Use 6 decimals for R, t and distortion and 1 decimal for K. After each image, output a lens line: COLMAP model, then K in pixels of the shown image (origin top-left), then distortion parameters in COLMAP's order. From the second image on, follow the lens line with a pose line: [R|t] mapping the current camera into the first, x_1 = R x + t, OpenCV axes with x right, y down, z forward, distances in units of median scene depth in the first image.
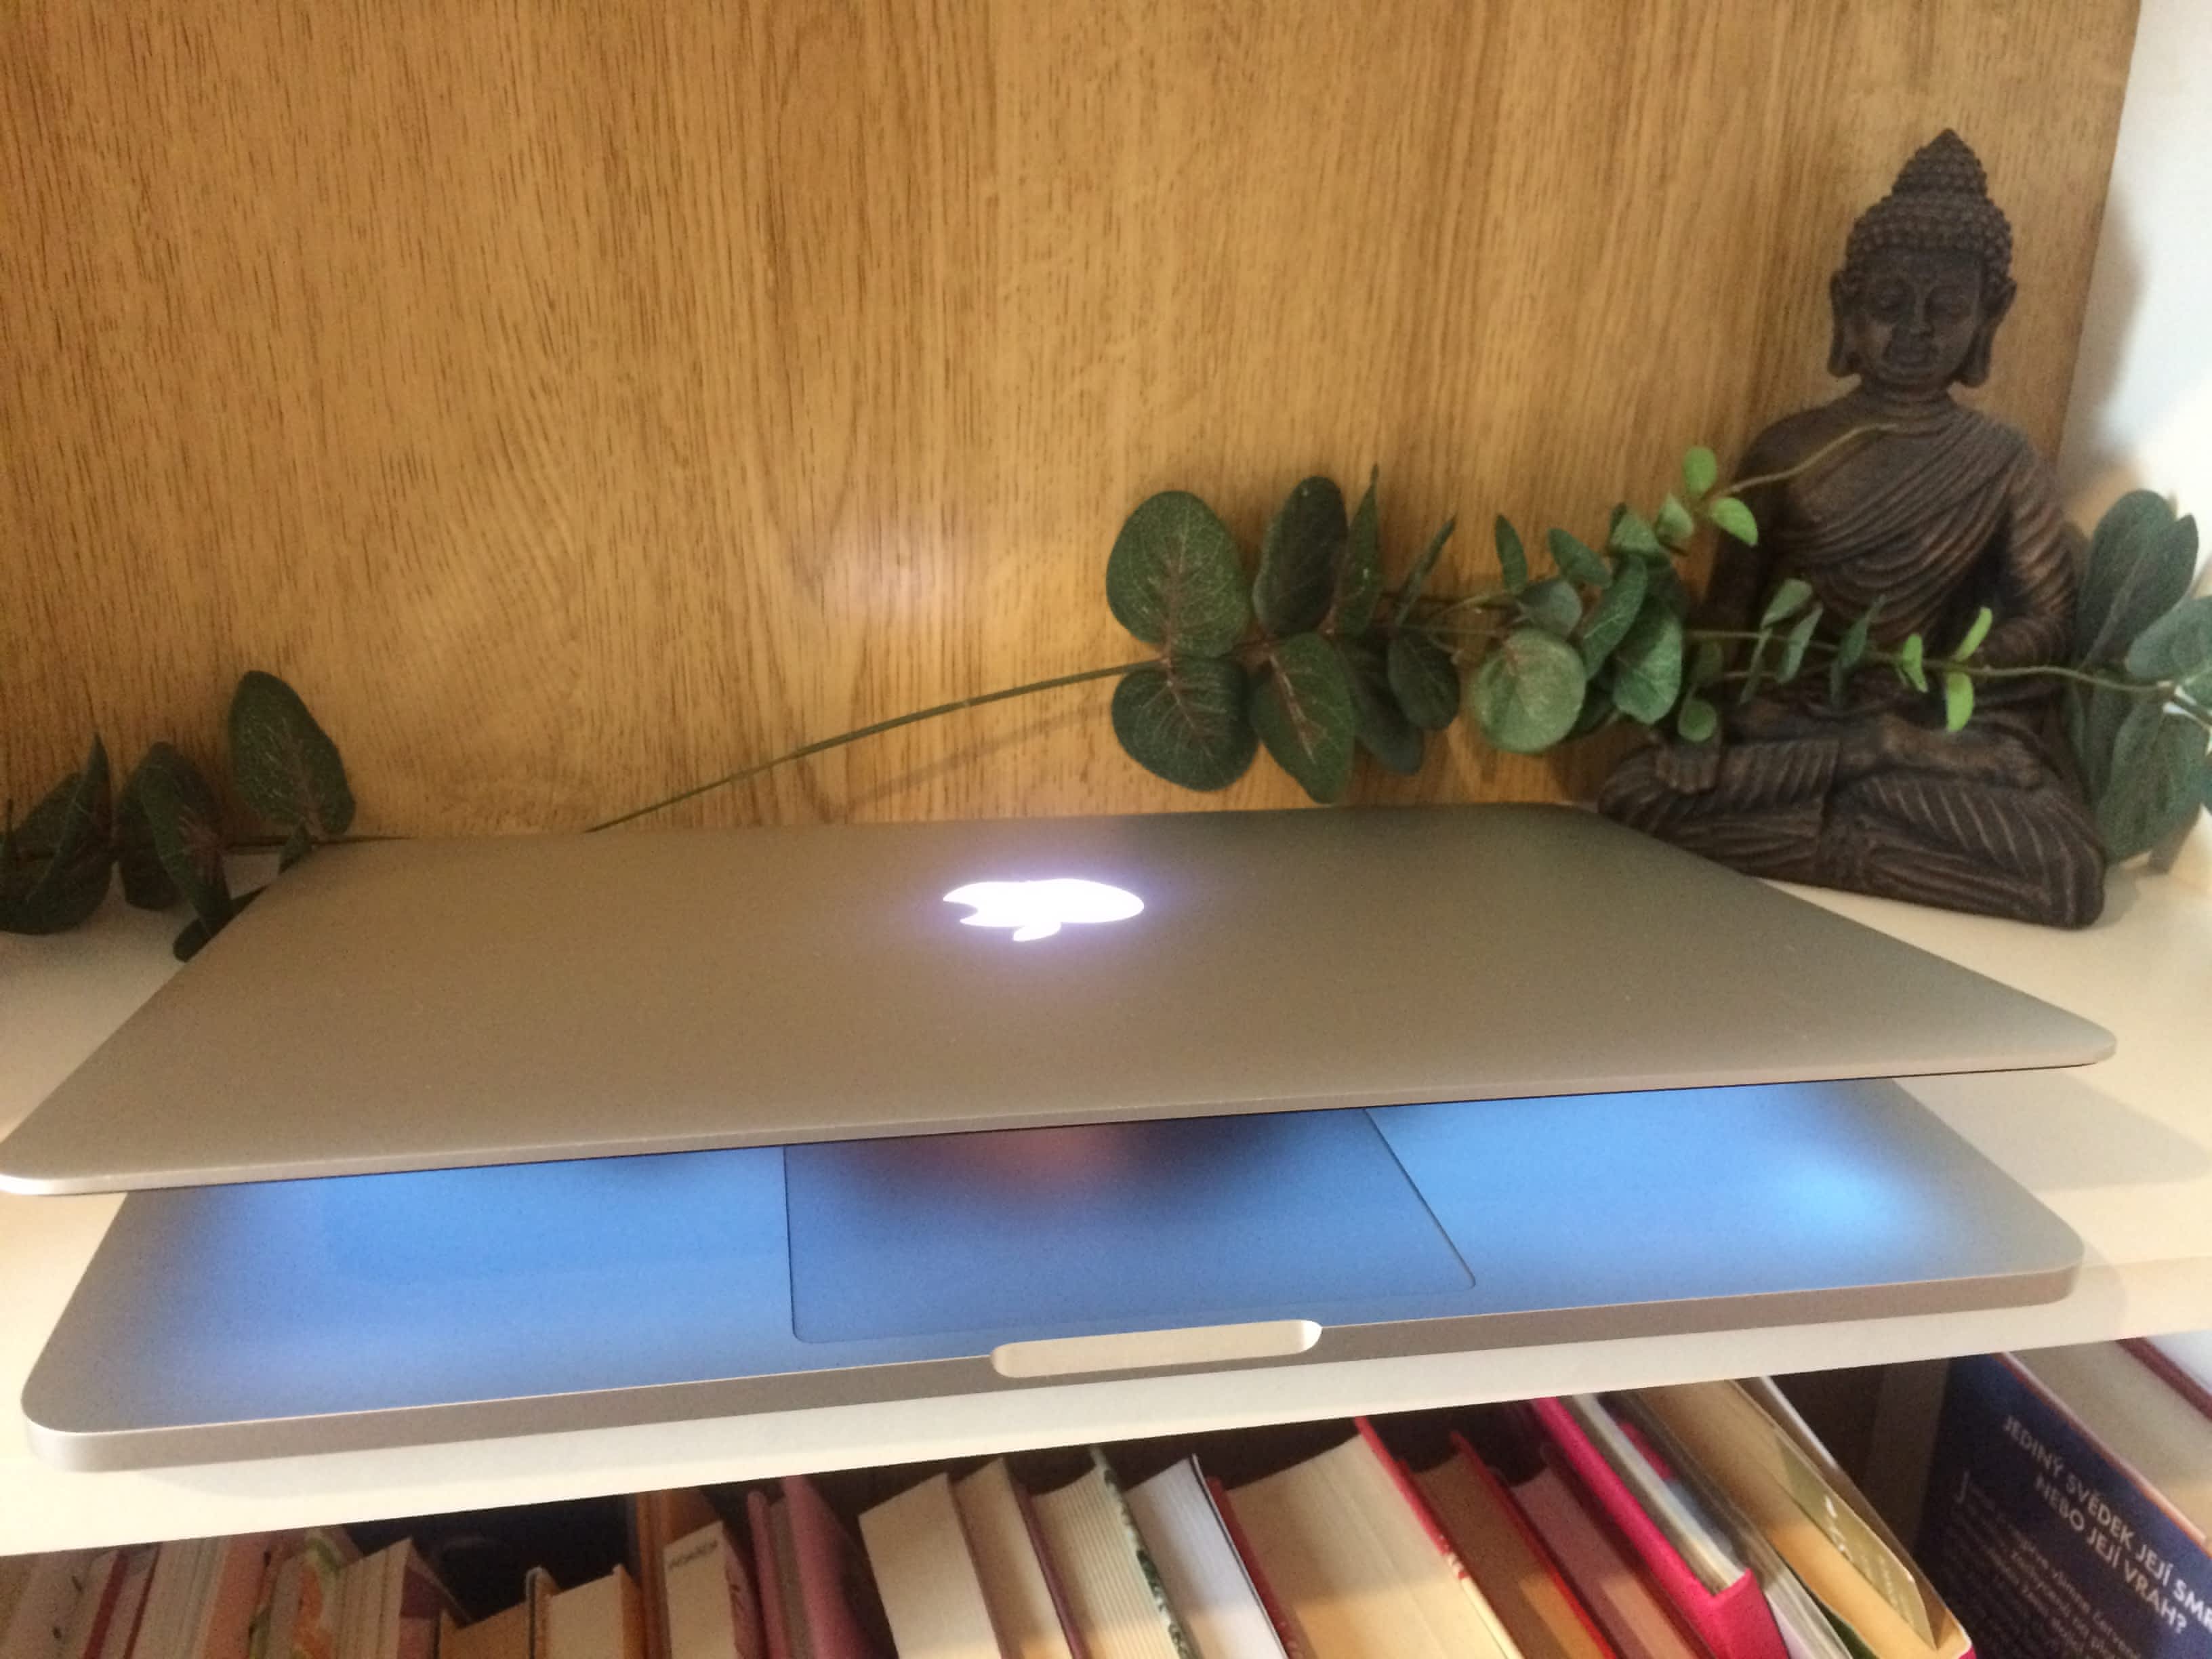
lens RADIAL K [[1972.9, 0, 1118.6], [0, 1972.9, 840.8], [0, 0, 1]] dist [0.071657, -0.124730]
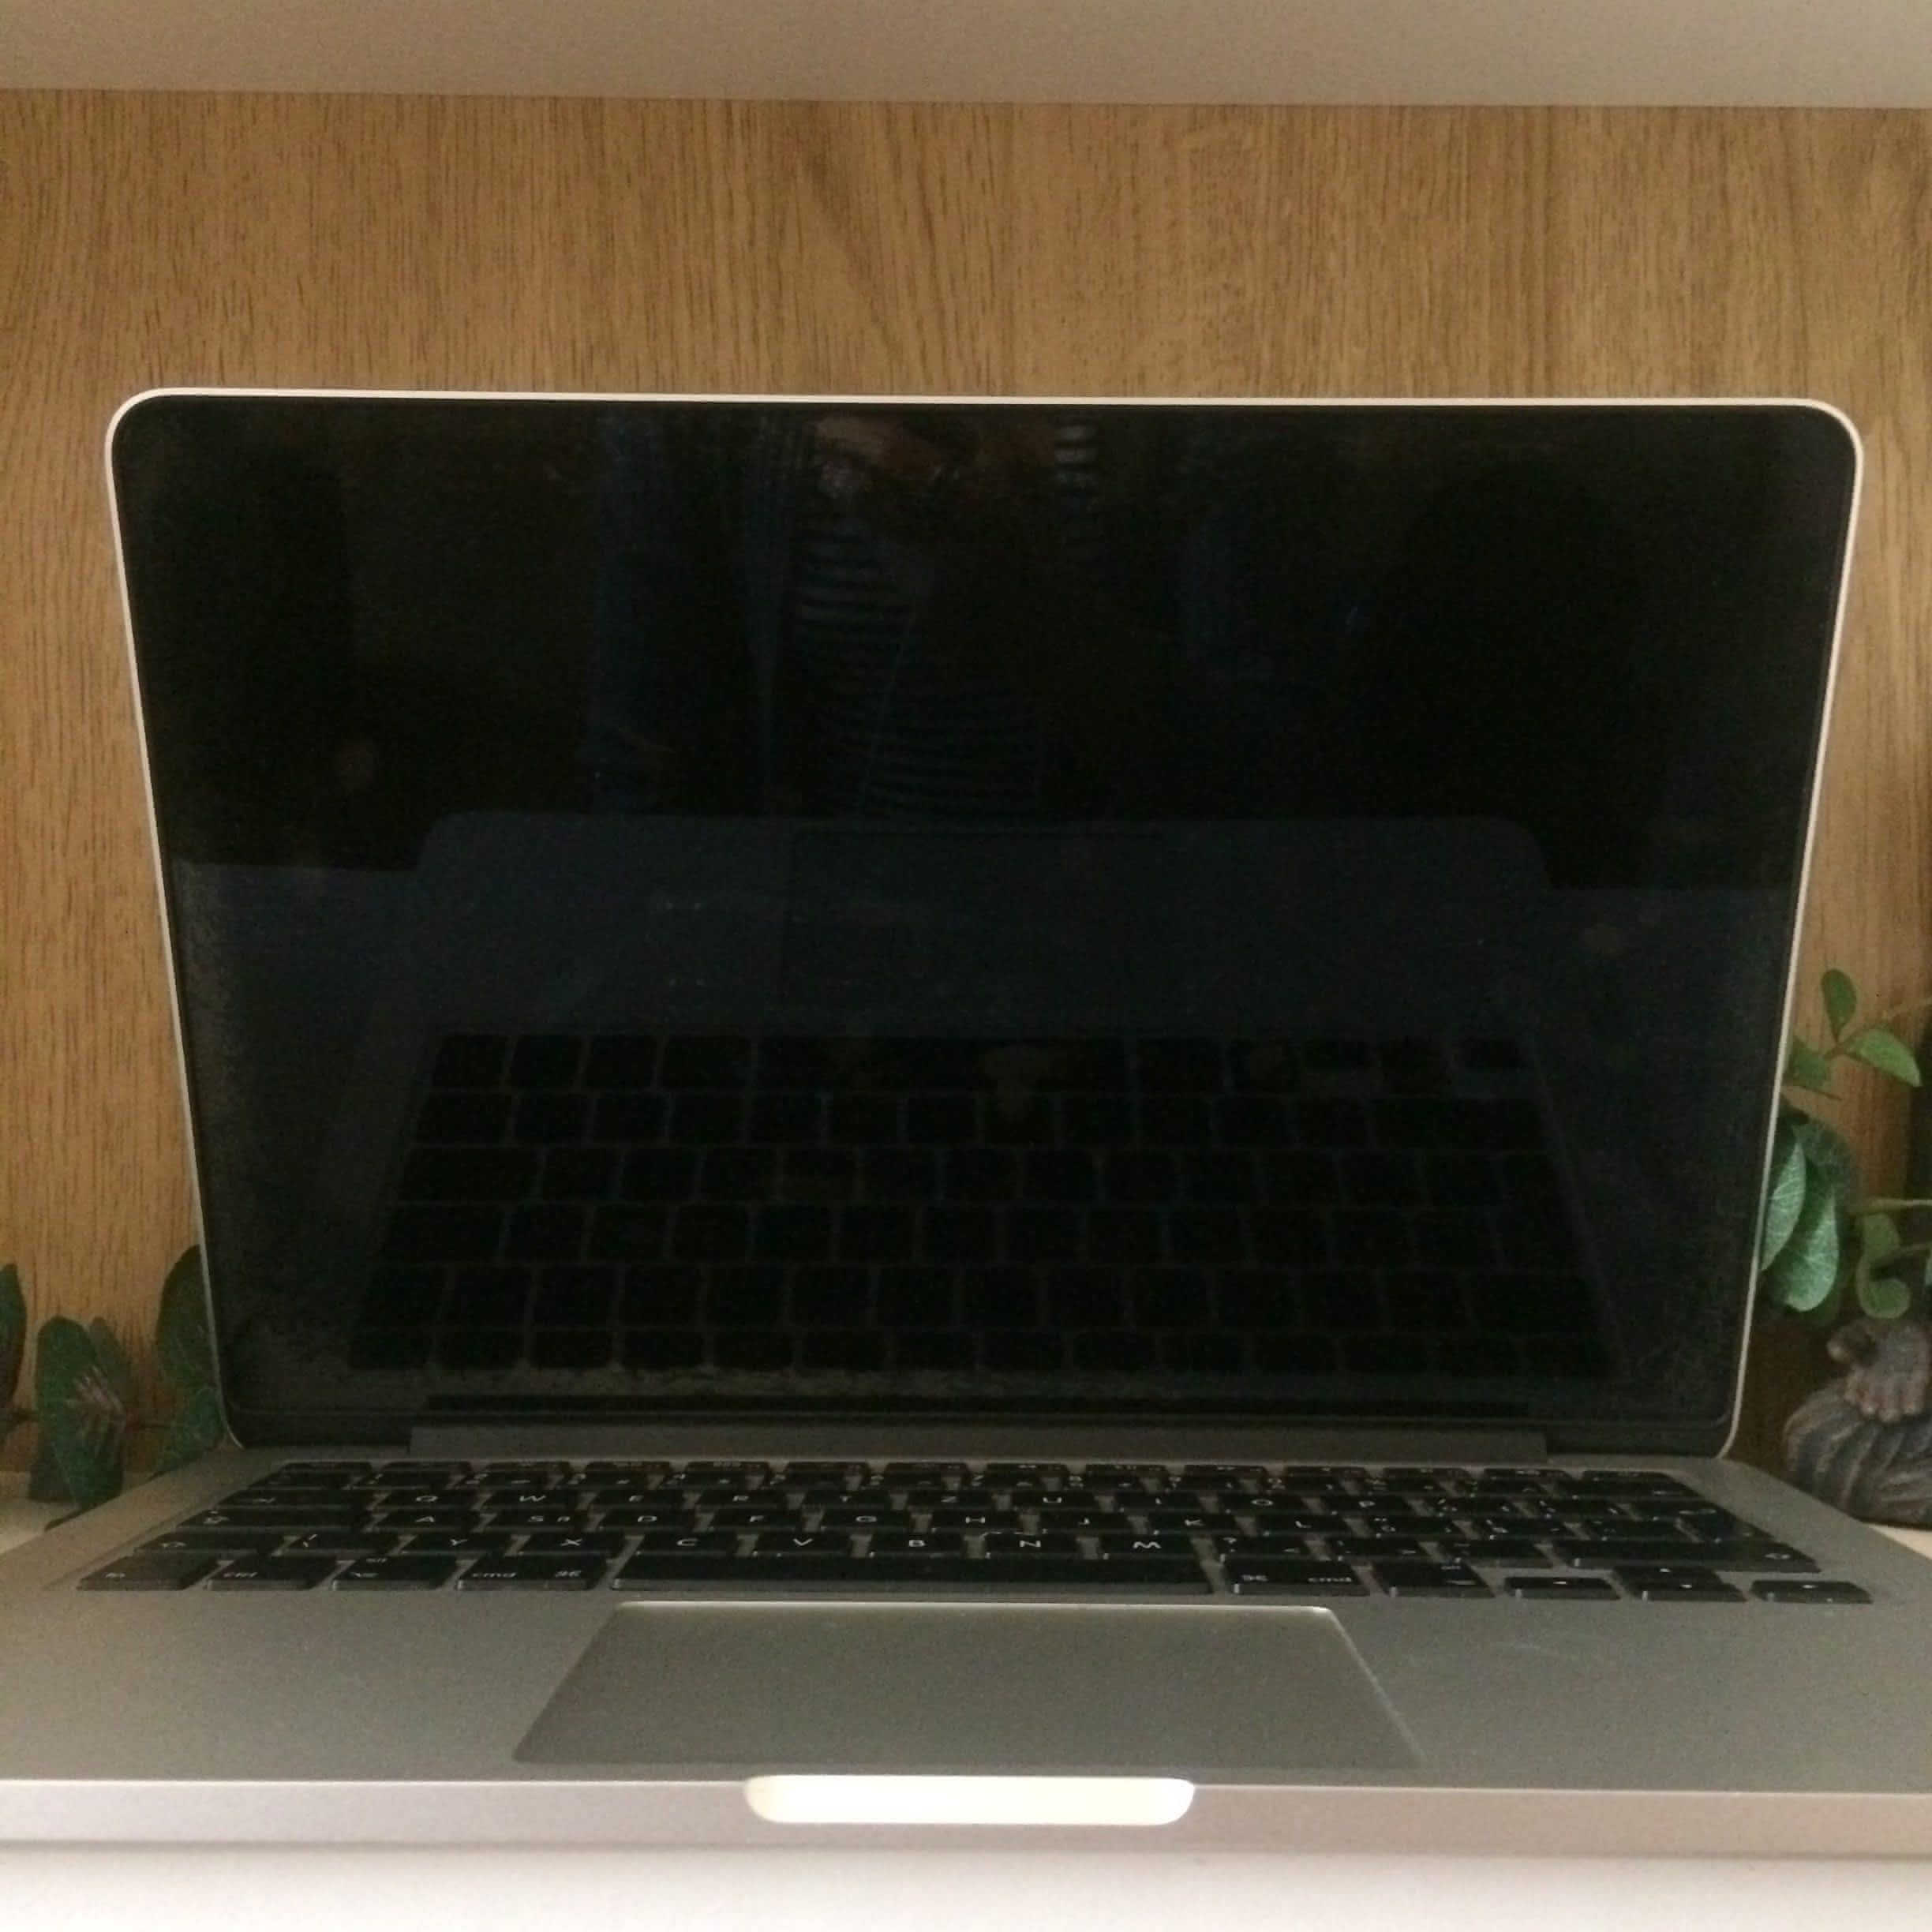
lens RADIAL K [[2305.3, 0, 990.7], [0, 2305.3, 950.1], [0, 0, 1]] dist [0.042904, 0.000000]
pose [[0.982175, -0.034509, -0.184773, 0.120194], [-0.042481, 0.916819, -0.397038, 0.189015], [0.183104, 0.397810, 0.899011, 0.047286]]
